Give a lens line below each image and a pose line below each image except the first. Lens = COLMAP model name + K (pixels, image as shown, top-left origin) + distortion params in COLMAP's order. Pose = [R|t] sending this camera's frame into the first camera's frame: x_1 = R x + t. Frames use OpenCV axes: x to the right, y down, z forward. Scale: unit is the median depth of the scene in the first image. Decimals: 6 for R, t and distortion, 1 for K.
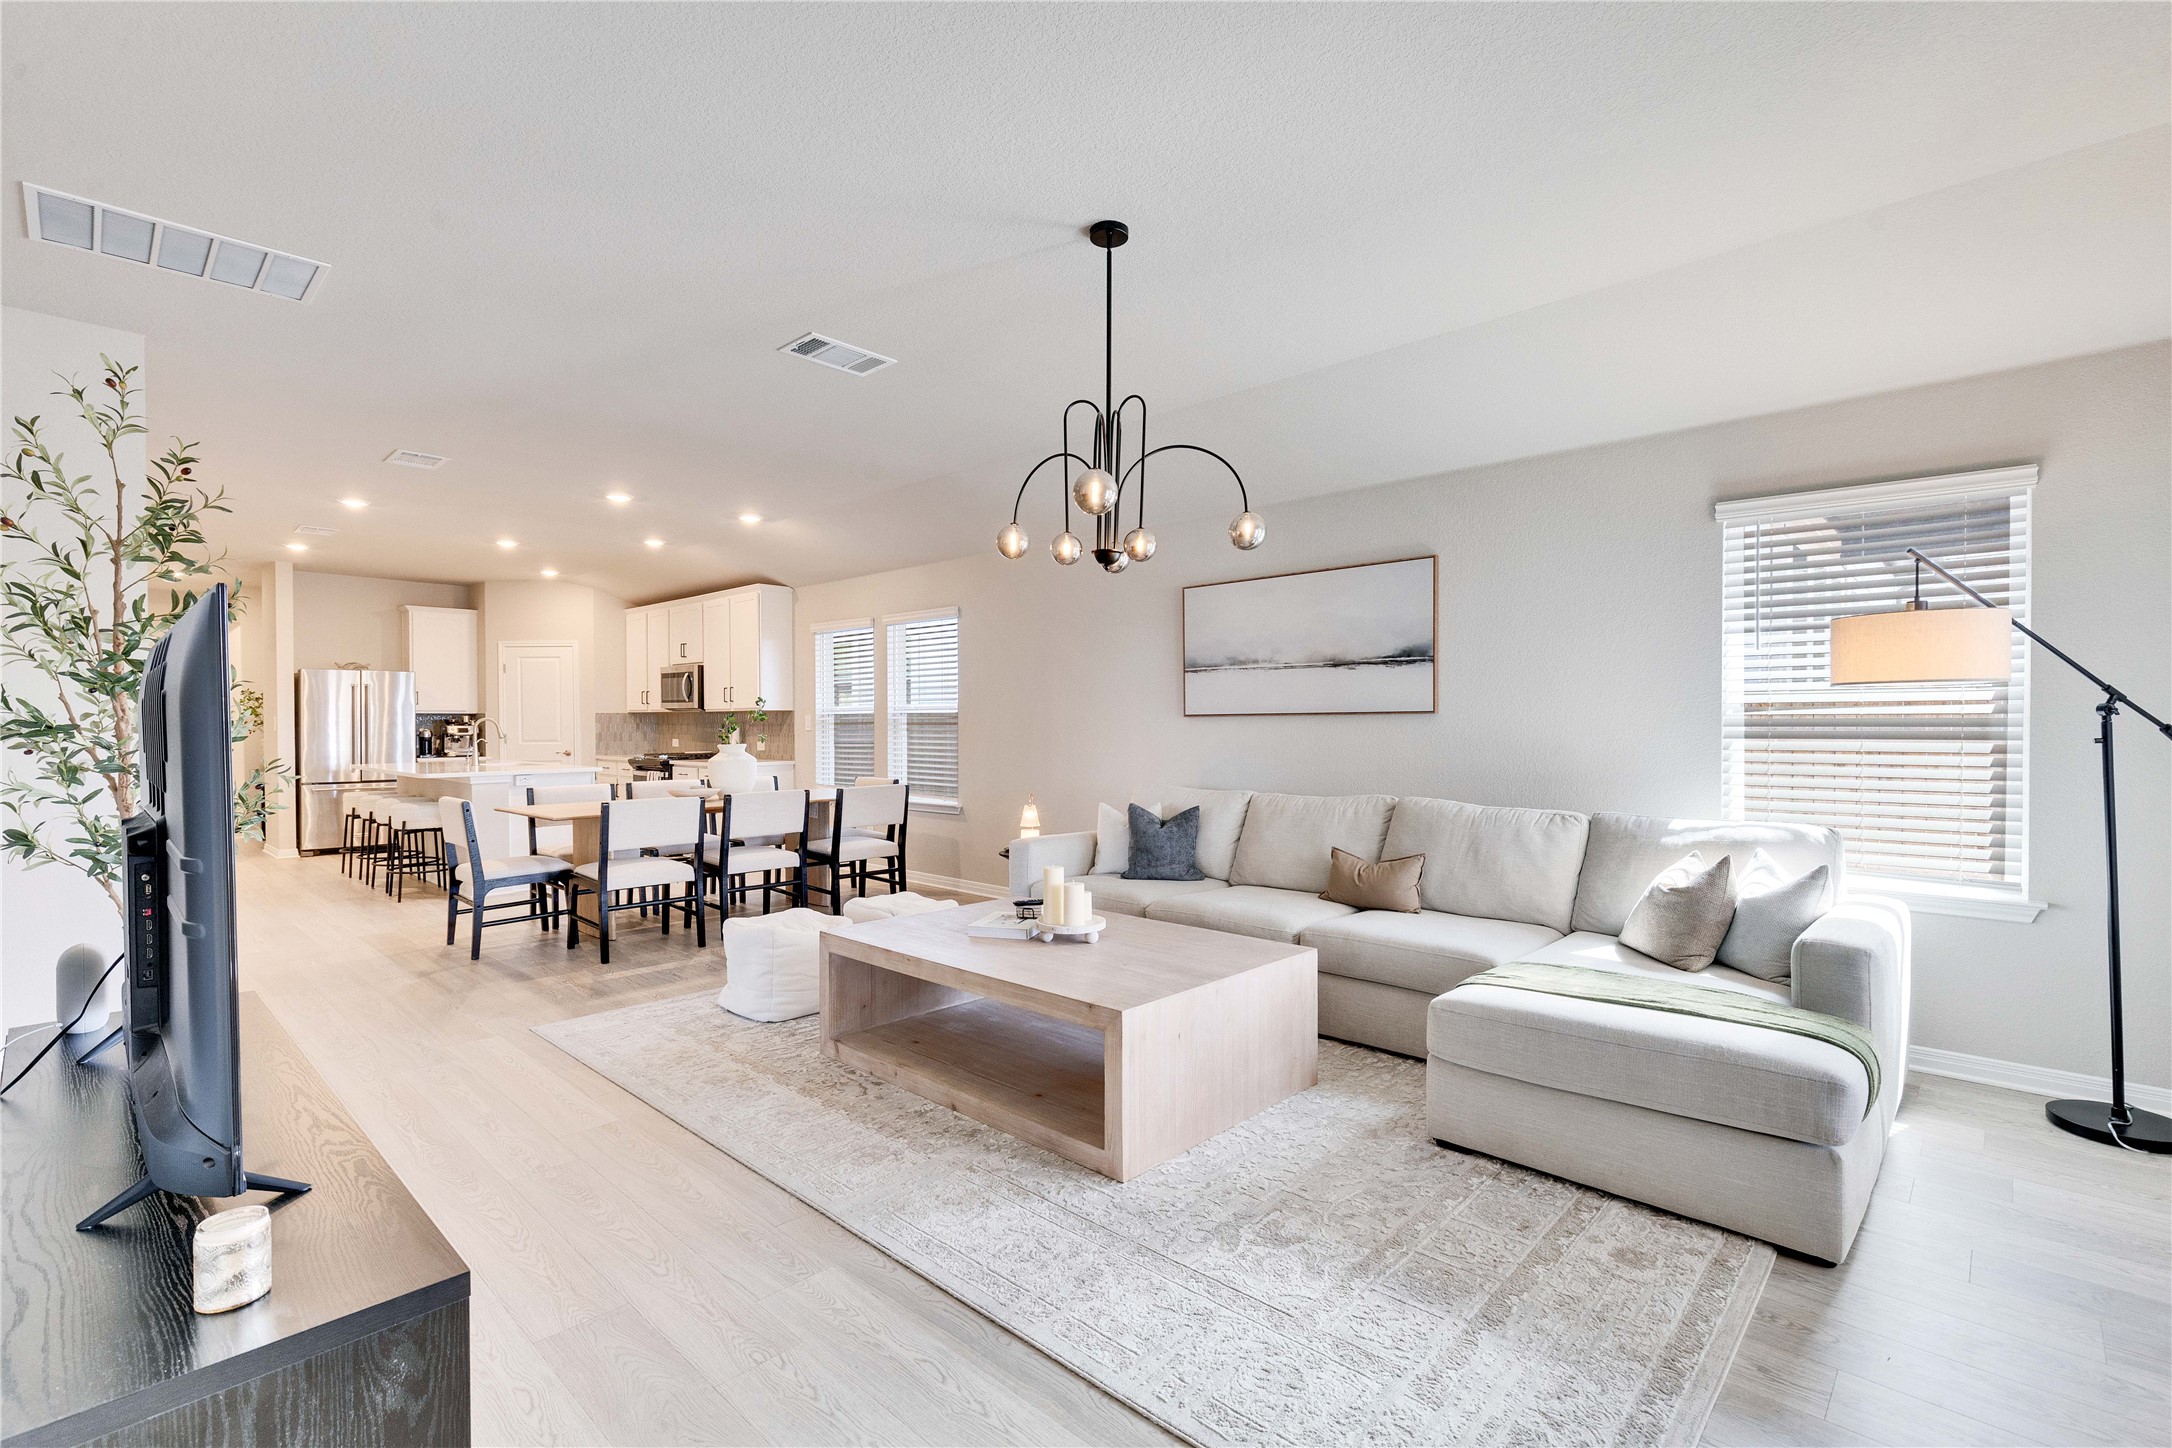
lens RADIAL K [[990.8, 0, 1092.7], [0, 990.8, 729.3], [0, 0, 1]] dist [0.001112, 0.000248]
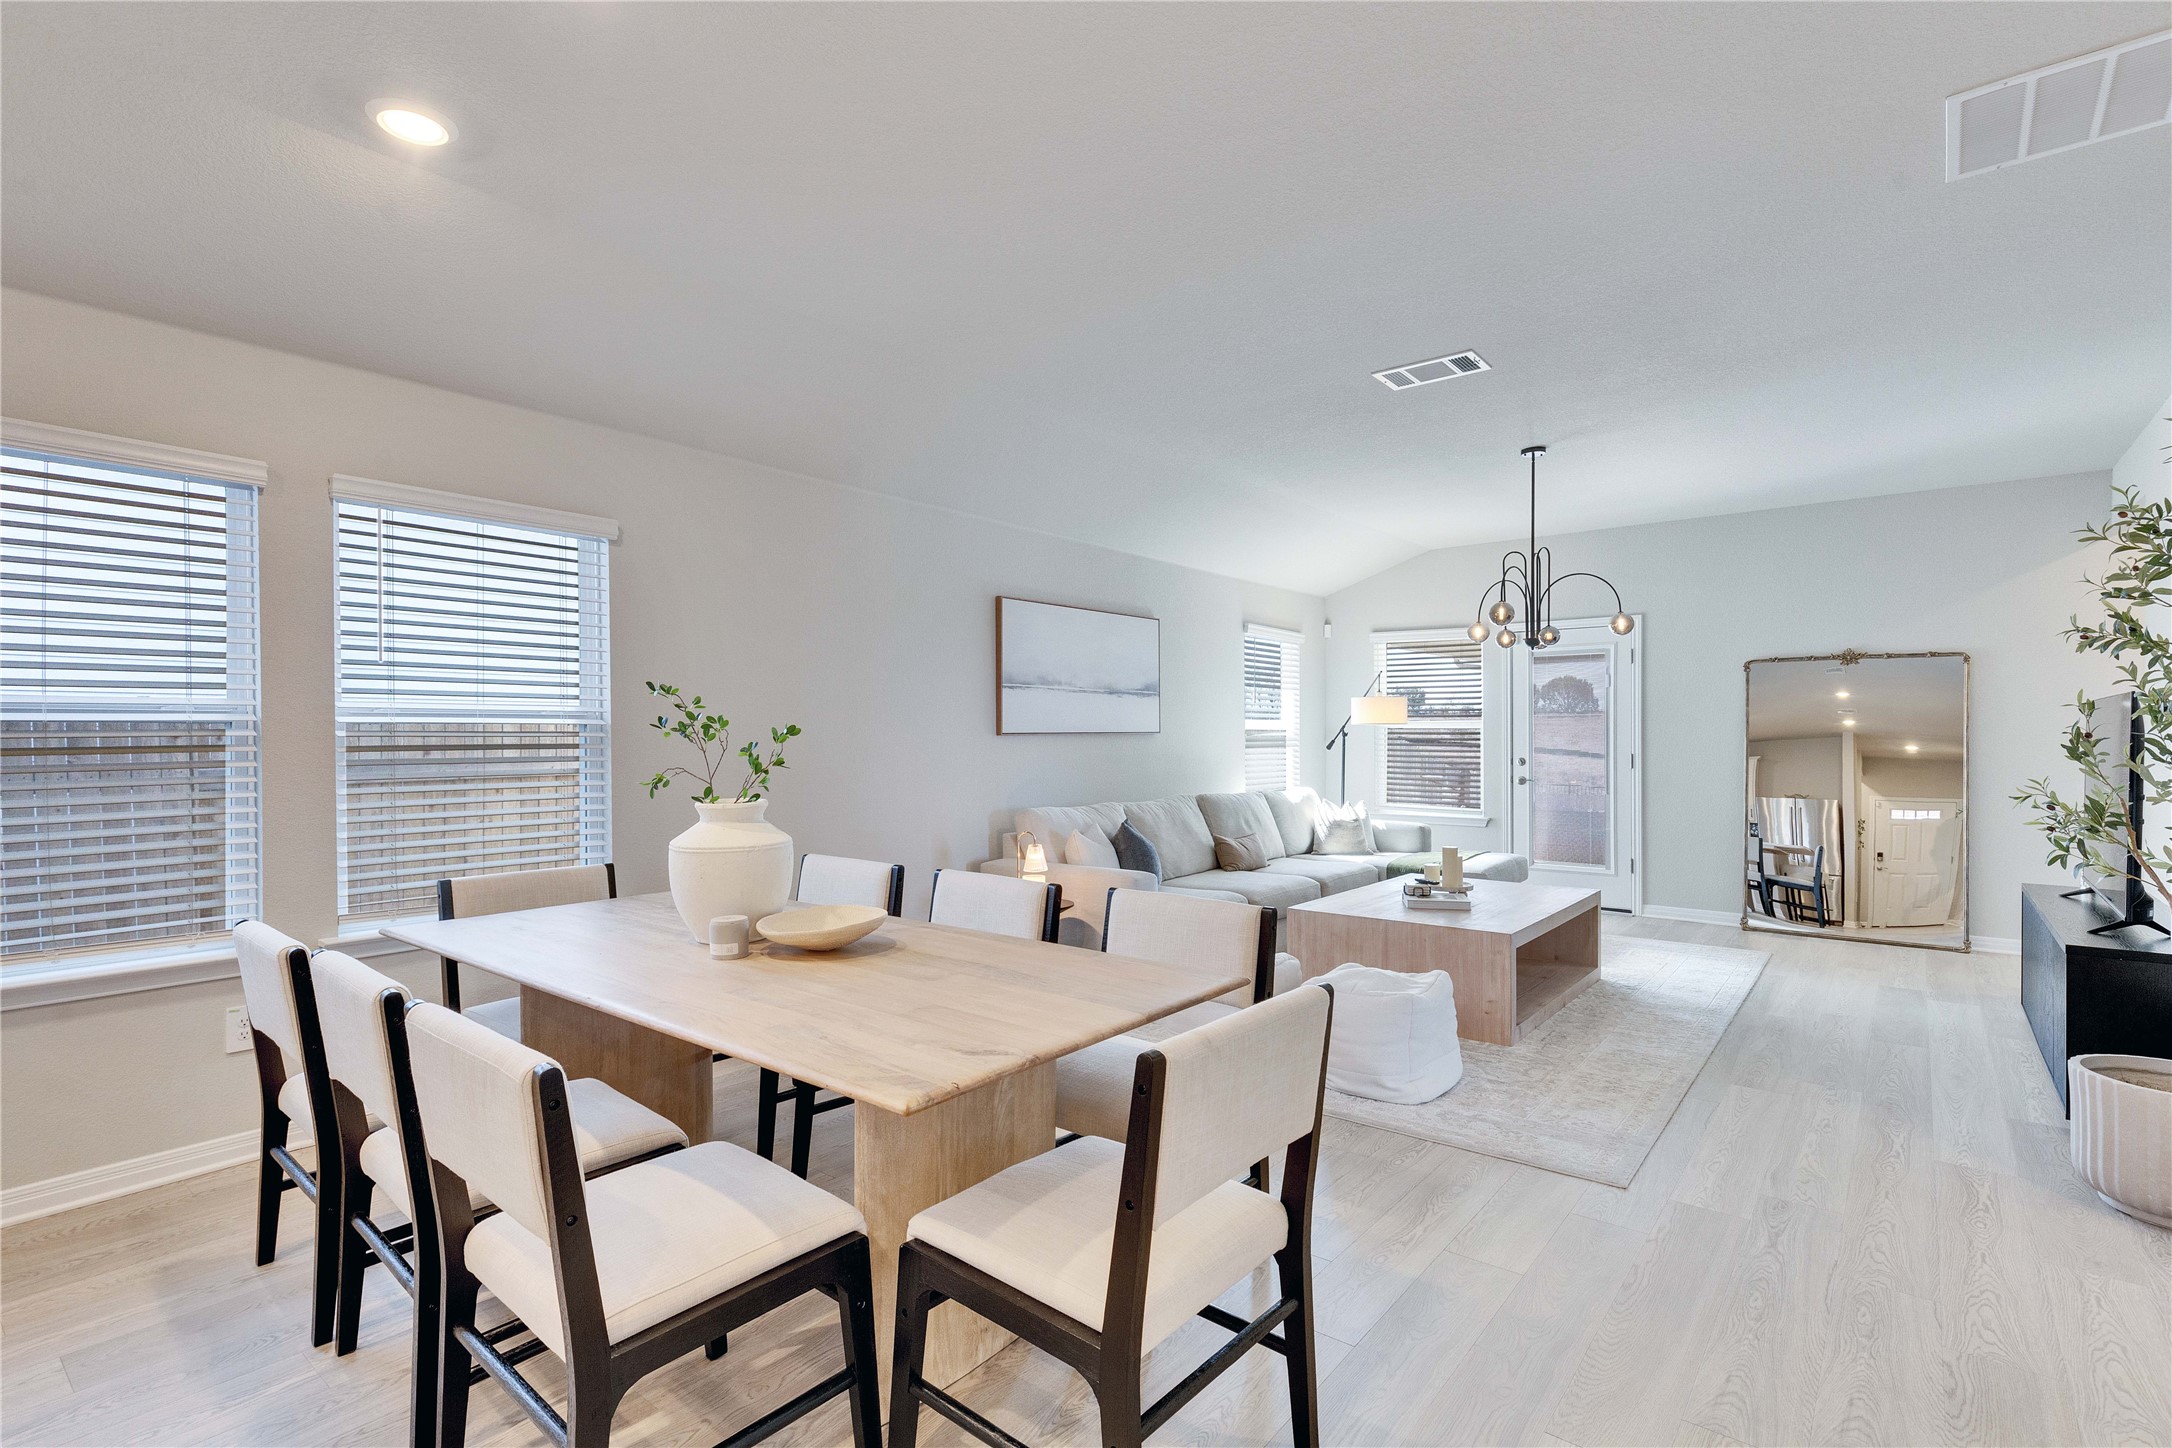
lens RADIAL K [[990.8, 0, 1092.7], [0, 990.8, 729.3], [0, 0, 1]] dist [0.001112, 0.000248]
pose [[-0.036768, 0.004339, 0.999314, -0.986753], [-0.000142, 0.999991, -0.004347, -0.015233], [-0.999324, -0.000302, -0.036767, 1.097678]]
